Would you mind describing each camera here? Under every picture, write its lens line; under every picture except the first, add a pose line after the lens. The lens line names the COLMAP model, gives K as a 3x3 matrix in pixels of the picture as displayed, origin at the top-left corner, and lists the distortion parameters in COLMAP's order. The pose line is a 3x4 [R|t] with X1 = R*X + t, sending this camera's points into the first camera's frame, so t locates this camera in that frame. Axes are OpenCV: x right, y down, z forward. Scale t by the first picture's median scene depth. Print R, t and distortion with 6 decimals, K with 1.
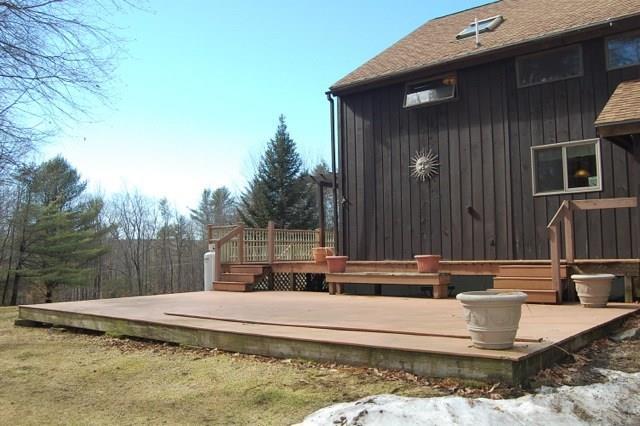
lens RADIAL K [[588.4, 0, 320.0], [0, 588.4, 213.0], [0, 0, 1]] dist [-0.061484, 0.010868]
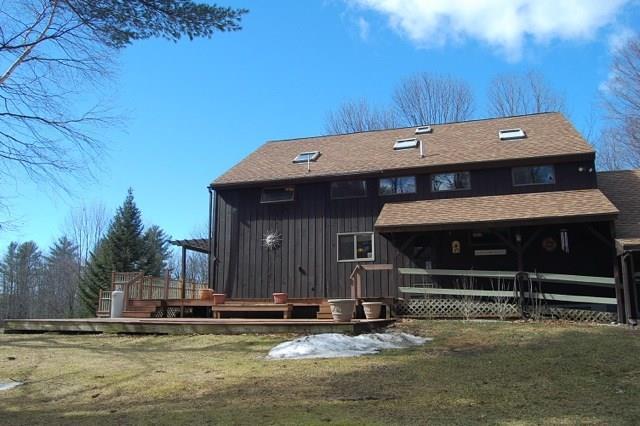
lens RADIAL K [[498.5, 0, 320.0], [0, 498.5, 213.0], [0, 0, 1]] dist [-0.071141, 0.002968]
pose [[0.929014, 0.083548, 0.360489, -0.214979], [-0.038265, 0.990646, -0.130982, 0.021758], [-0.368061, 0.107890, 0.923521, -0.343181]]
